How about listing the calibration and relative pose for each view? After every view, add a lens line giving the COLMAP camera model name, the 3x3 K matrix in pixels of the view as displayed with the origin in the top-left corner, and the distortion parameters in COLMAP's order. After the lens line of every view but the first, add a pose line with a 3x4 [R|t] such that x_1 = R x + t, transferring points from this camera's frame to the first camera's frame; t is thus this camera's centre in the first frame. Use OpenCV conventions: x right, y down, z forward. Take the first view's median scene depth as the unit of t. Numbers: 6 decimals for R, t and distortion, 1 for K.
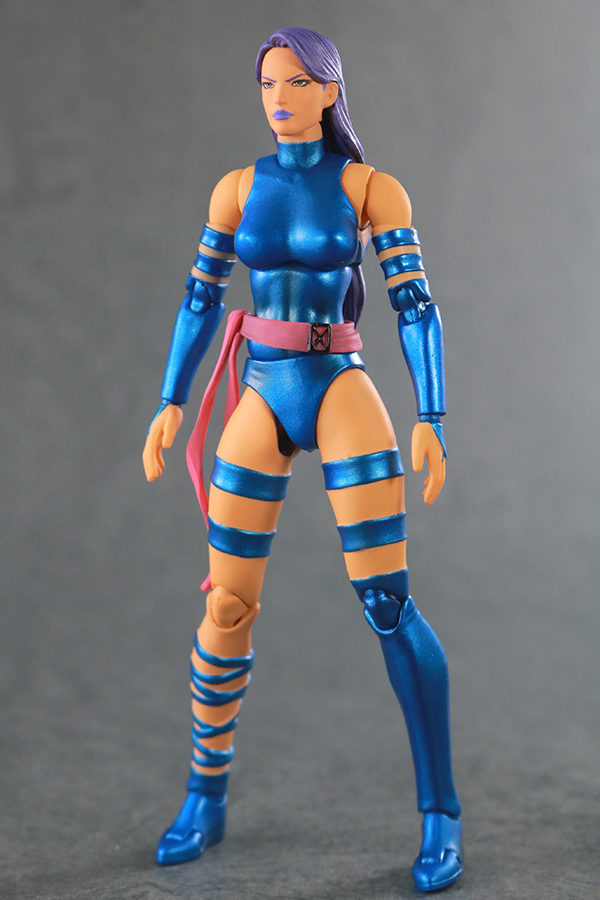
lens RADIAL K [[2346.2, 0, 298.5], [0, 2346.2, 450.9], [0, 0, 1]] dist [0.140322, 0.000000]
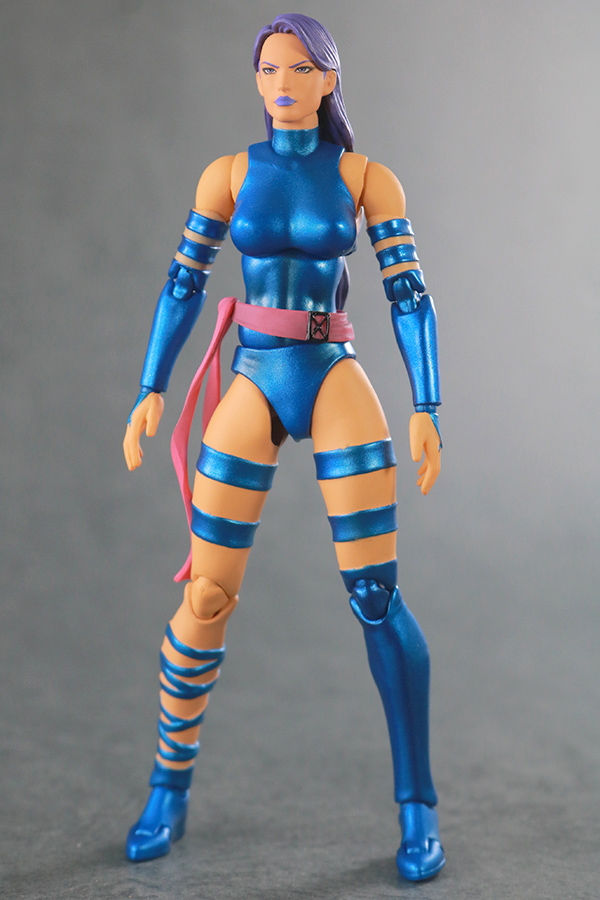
lens RADIAL K [[2346.2, 0, 301.2], [0, 2346.2, 451.7], [0, 0, 1]] dist [0.140322, 0.000000]
pose [[0.985392, 0.008882, 0.170069, -0.163093], [-0.008173, 0.999955, -0.004868, 0.009528], [-0.170104, 0.003407, 0.985420, 0.020477]]
